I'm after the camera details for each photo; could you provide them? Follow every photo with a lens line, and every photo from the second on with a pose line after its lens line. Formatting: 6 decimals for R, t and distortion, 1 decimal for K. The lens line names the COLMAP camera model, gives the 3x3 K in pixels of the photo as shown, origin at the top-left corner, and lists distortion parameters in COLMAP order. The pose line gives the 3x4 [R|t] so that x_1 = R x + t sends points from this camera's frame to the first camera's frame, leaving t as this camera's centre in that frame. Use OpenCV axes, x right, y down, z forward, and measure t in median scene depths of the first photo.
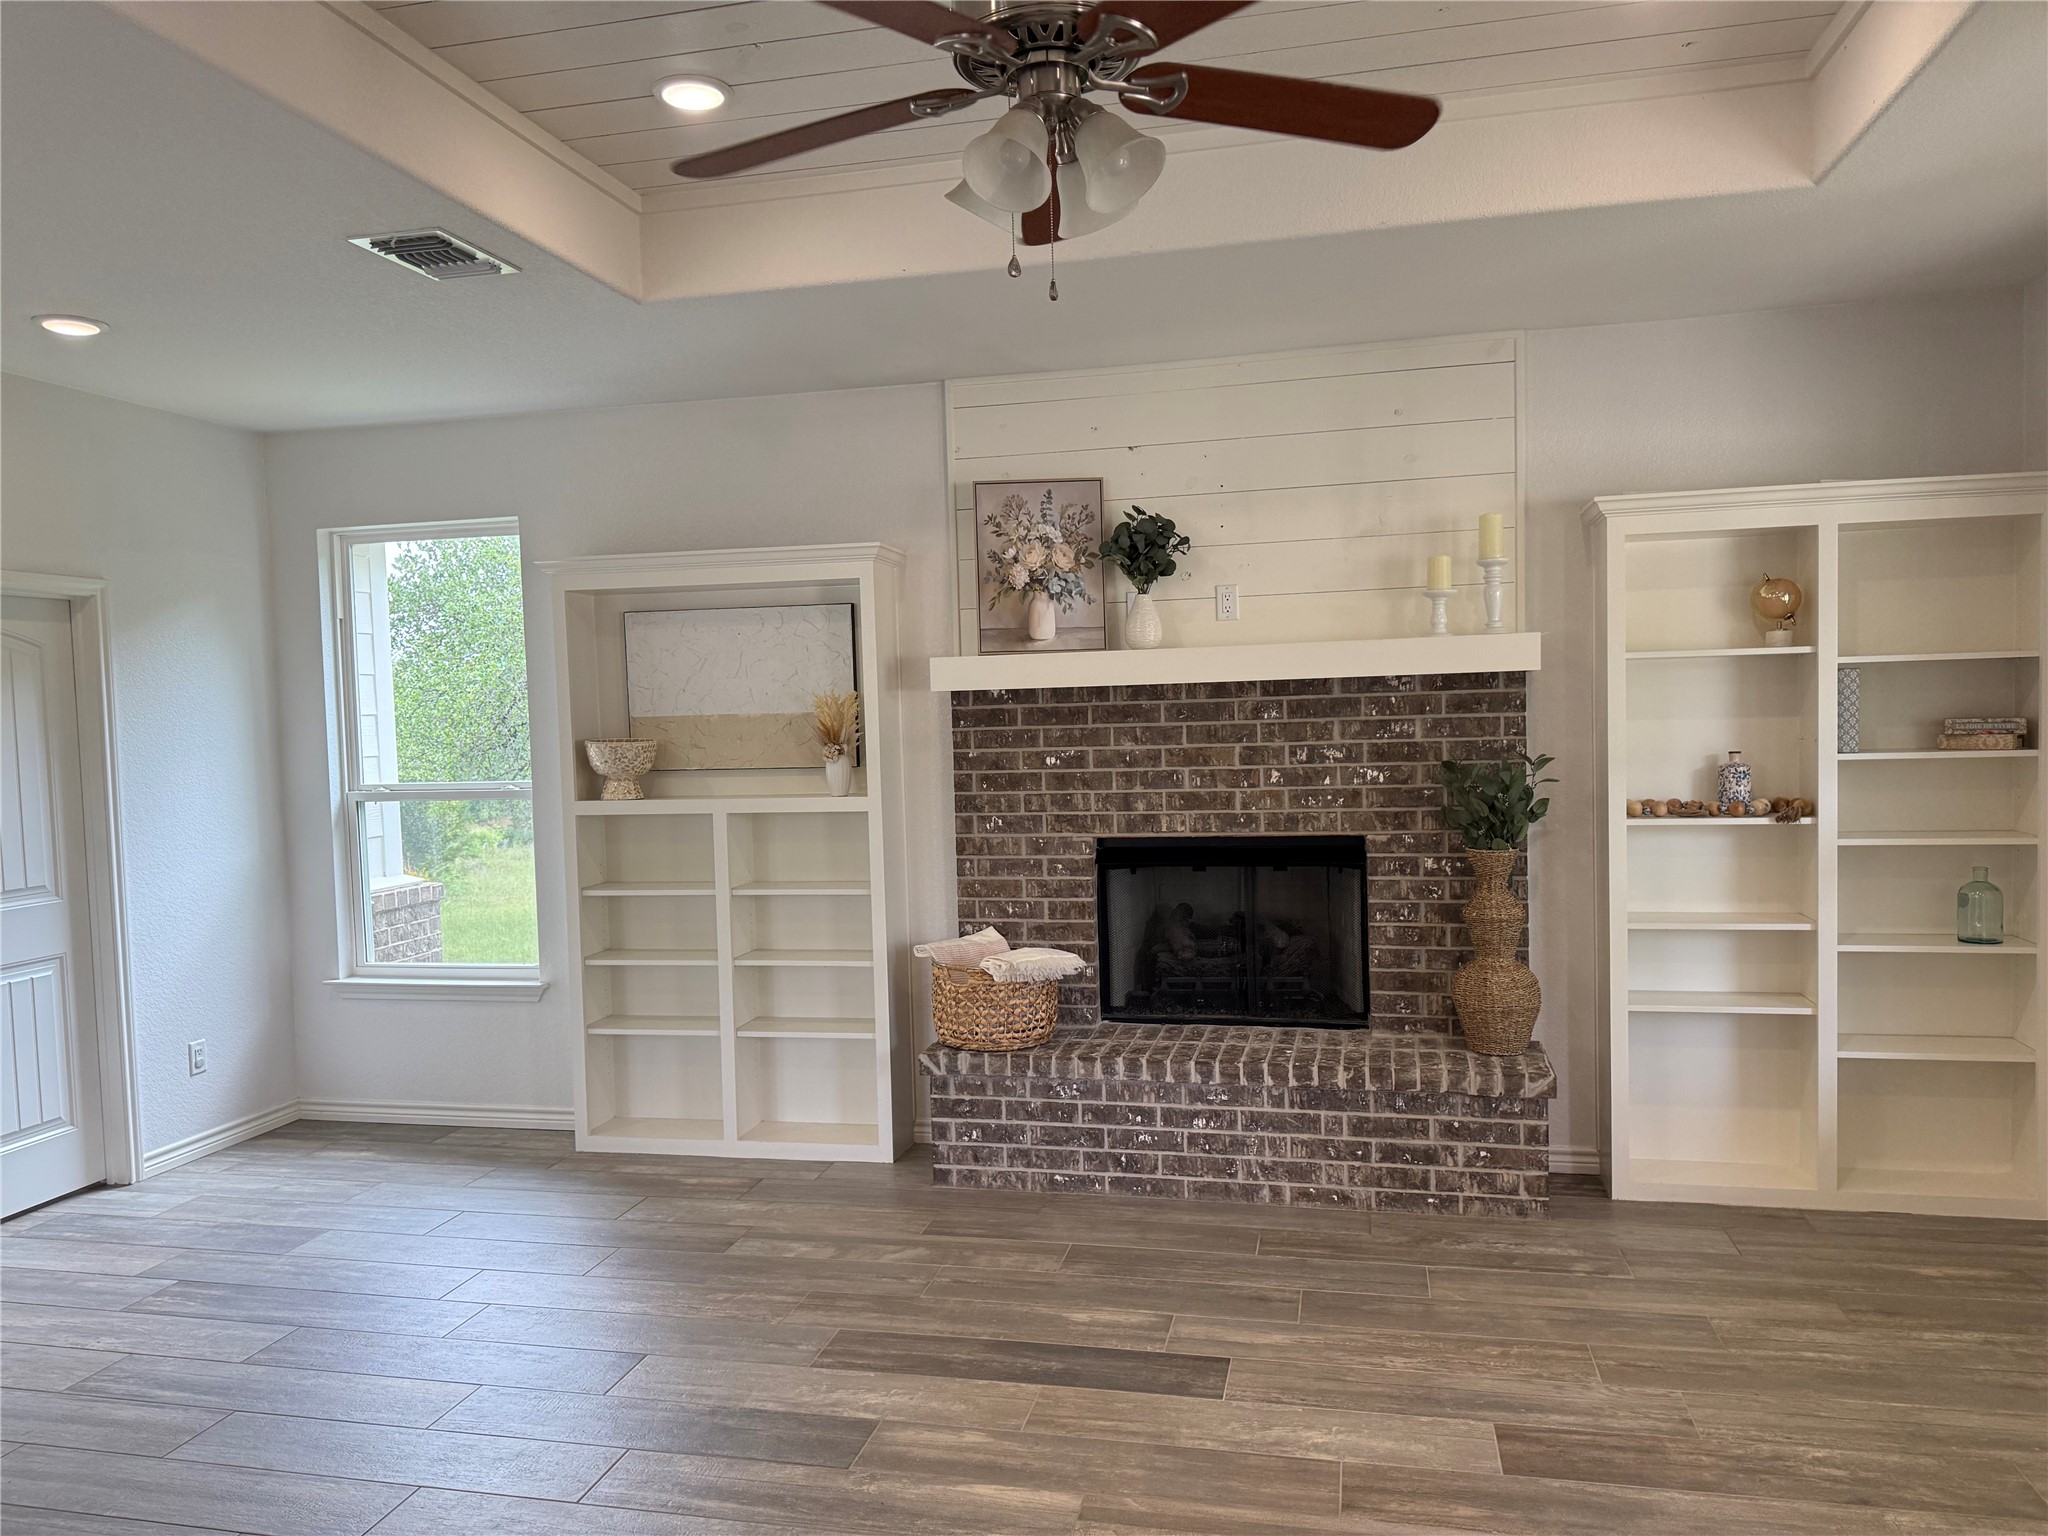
lens RADIAL K [[1418.9, 0, 1016.1], [0, 1418.9, 781.5], [0, 0, 1]] dist [0.146630, -0.250112]
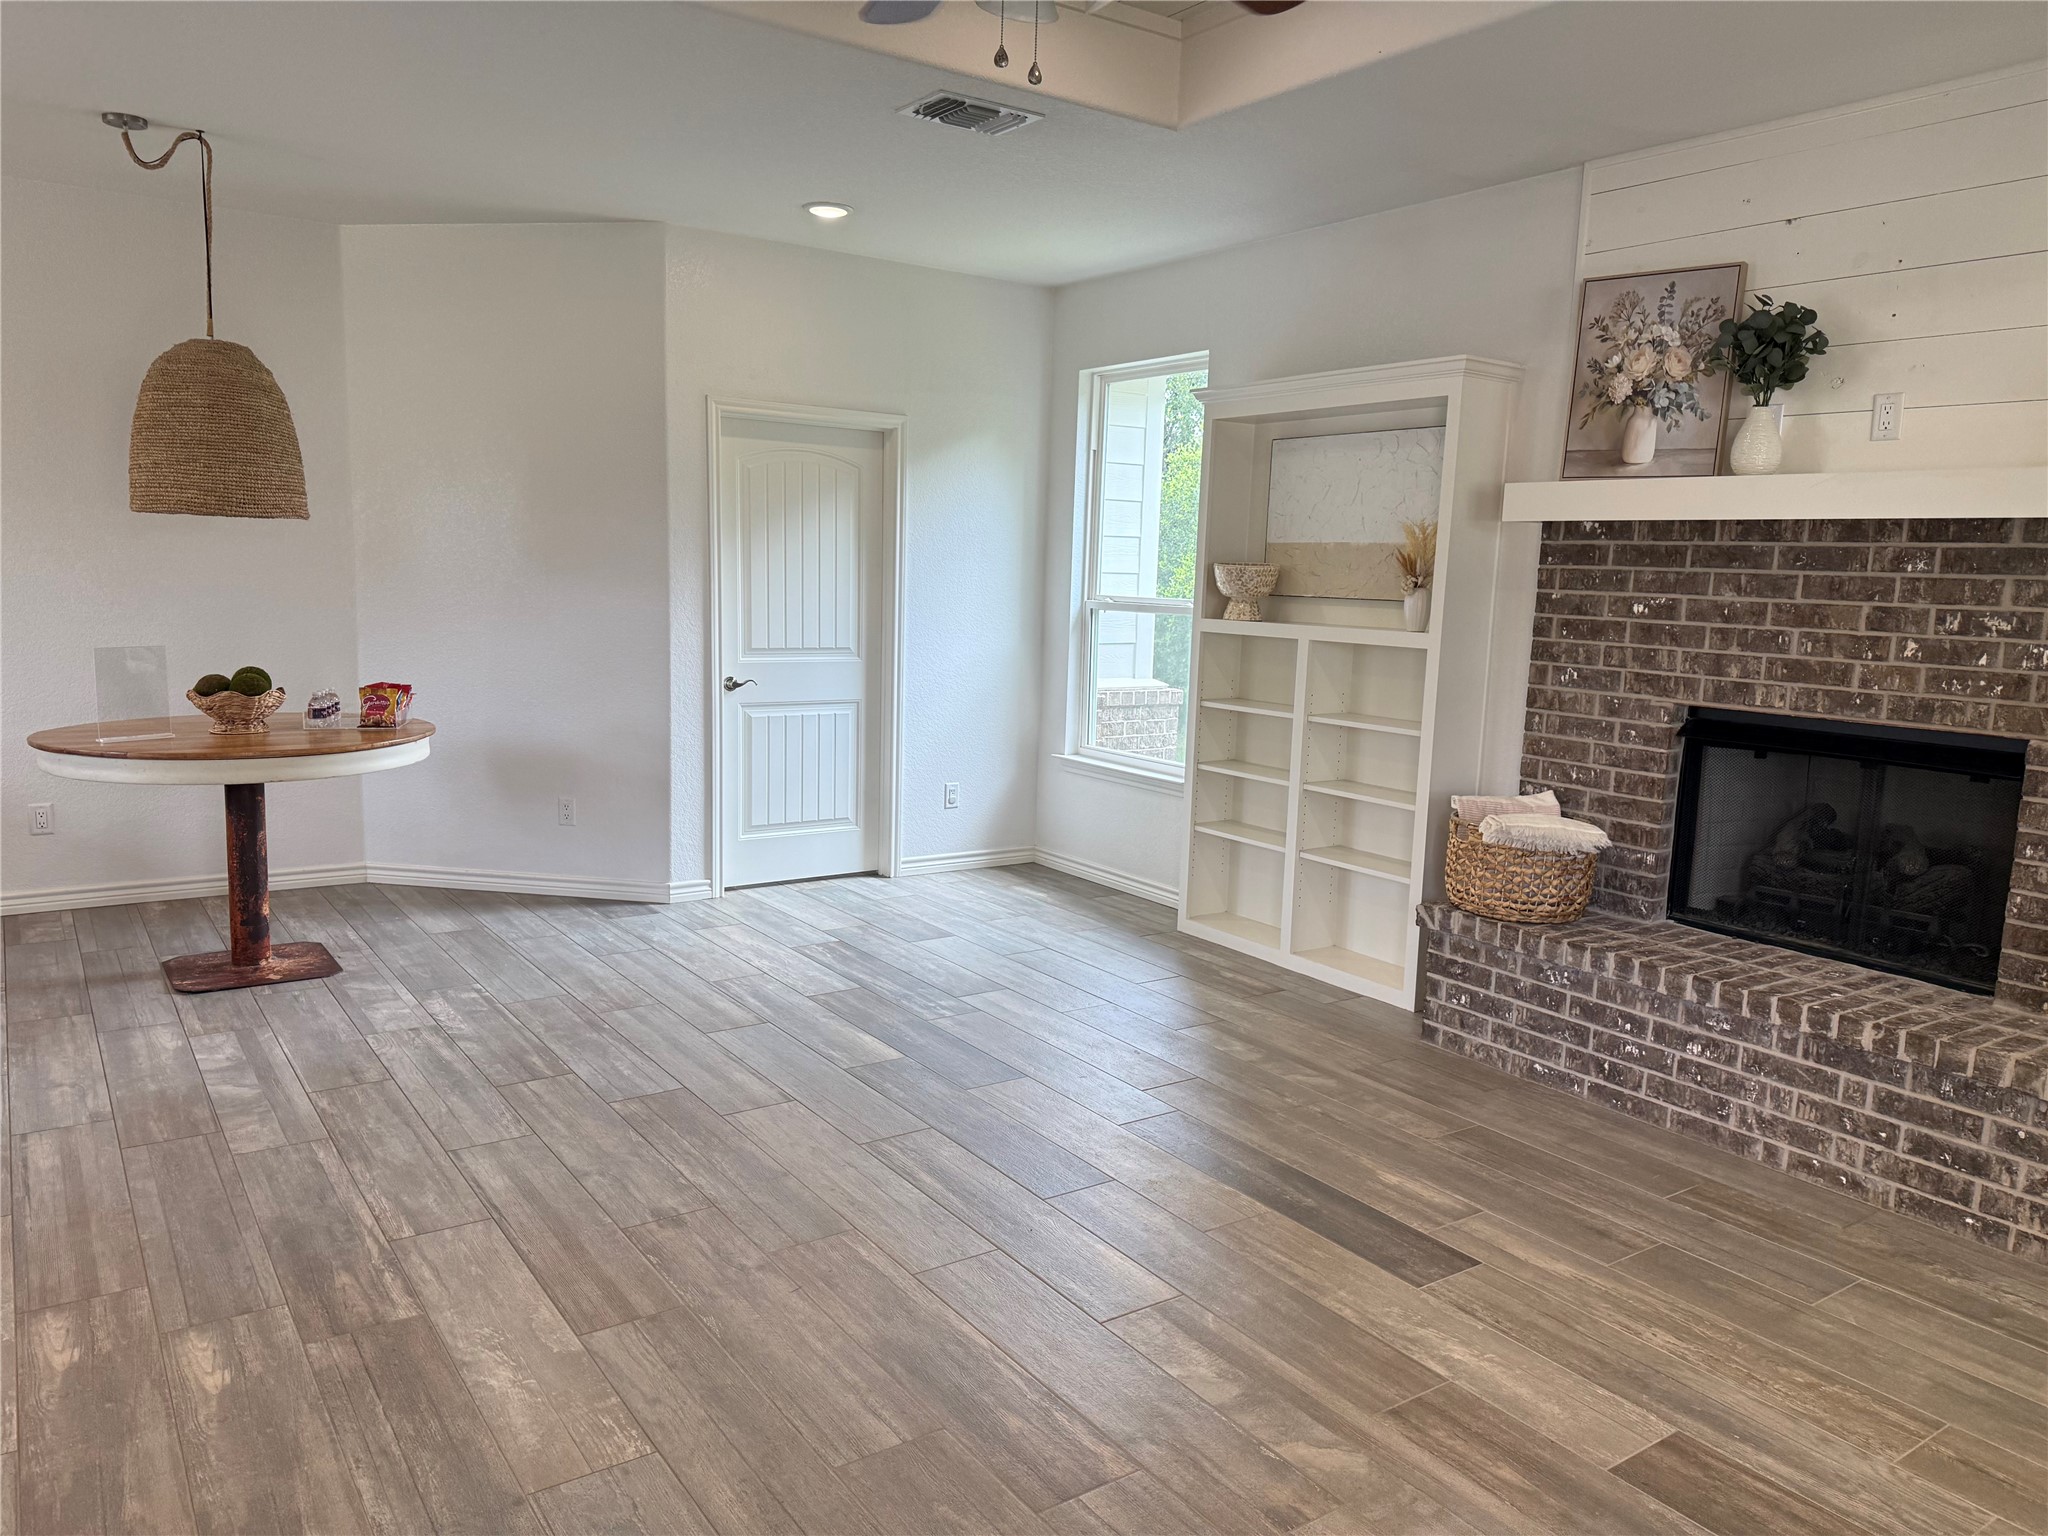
lens RADIAL K [[1434.7, 0, 1026.1], [0, 1434.7, 782.9], [0, 0, 1]] dist [0.027189, -0.035334]
pose [[0.744340, 0.153021, -0.650032, 0.337748], [-0.087093, 0.987323, 0.132692, 0.006054], [0.662097, -0.042155, 0.748232, 0.106619]]
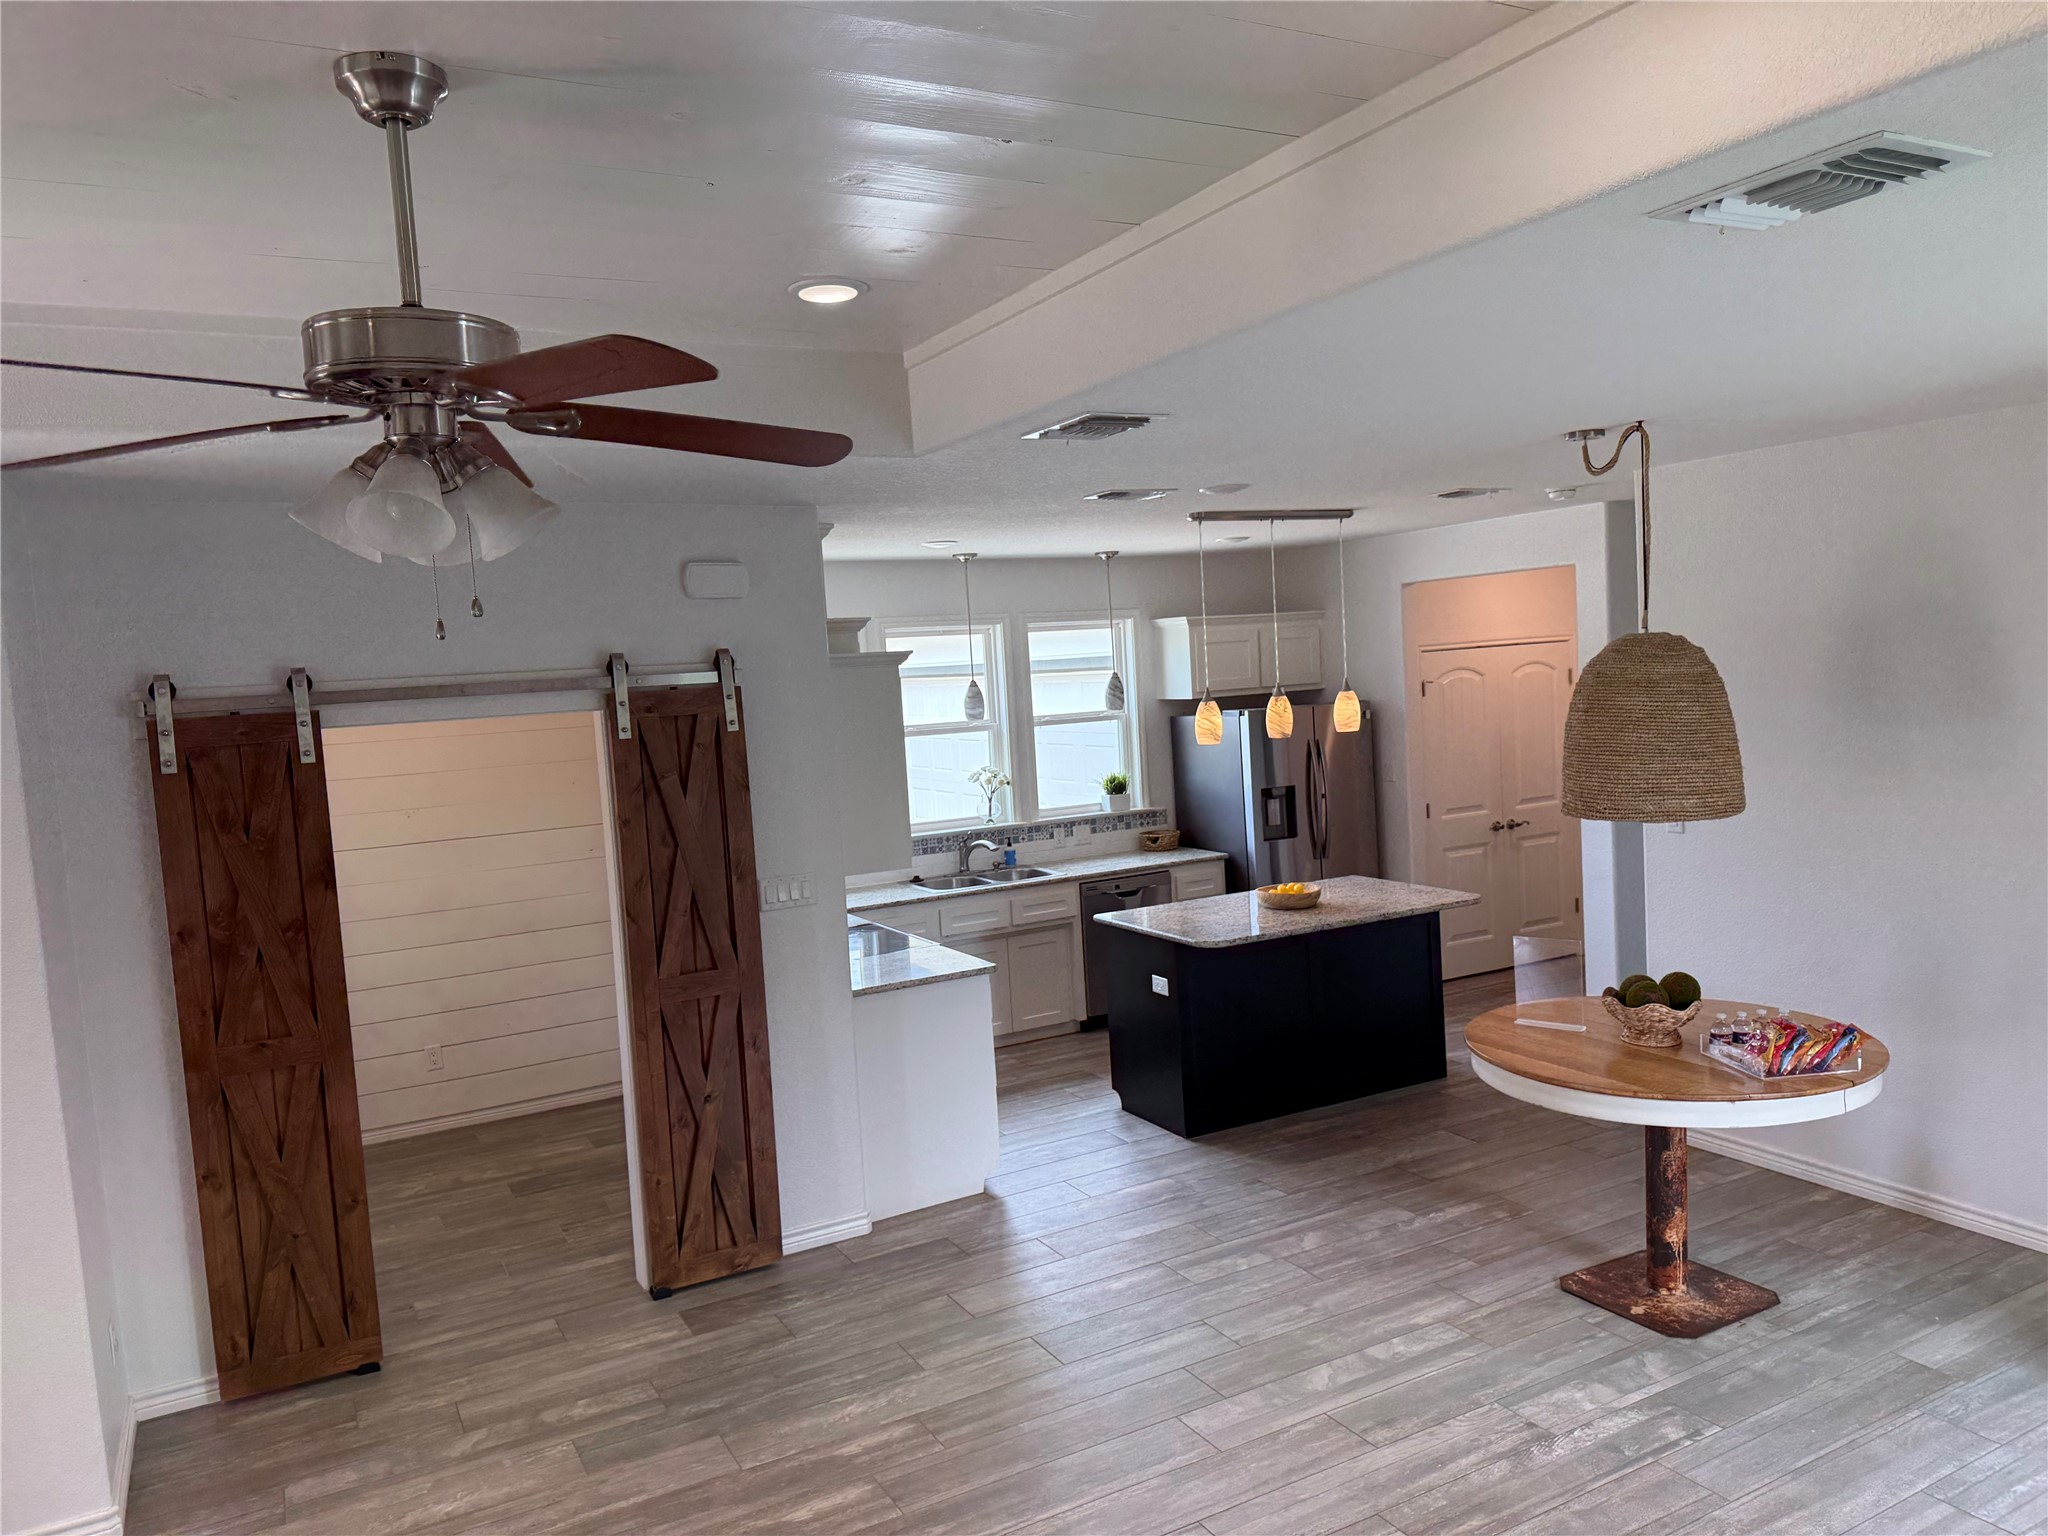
lens RADIAL K [[1465.0, 0, 1024.0], [0, 1465.0, 768.0], [0, 0, 1]] dist [-0.002515, -0.000831]
pose [[-0.743849, 0.120960, -0.657310, 0.183061], [0.045975, 0.990417, 0.130232, -0.161388], [0.666764, 0.066653, -0.742282, 0.900083]]
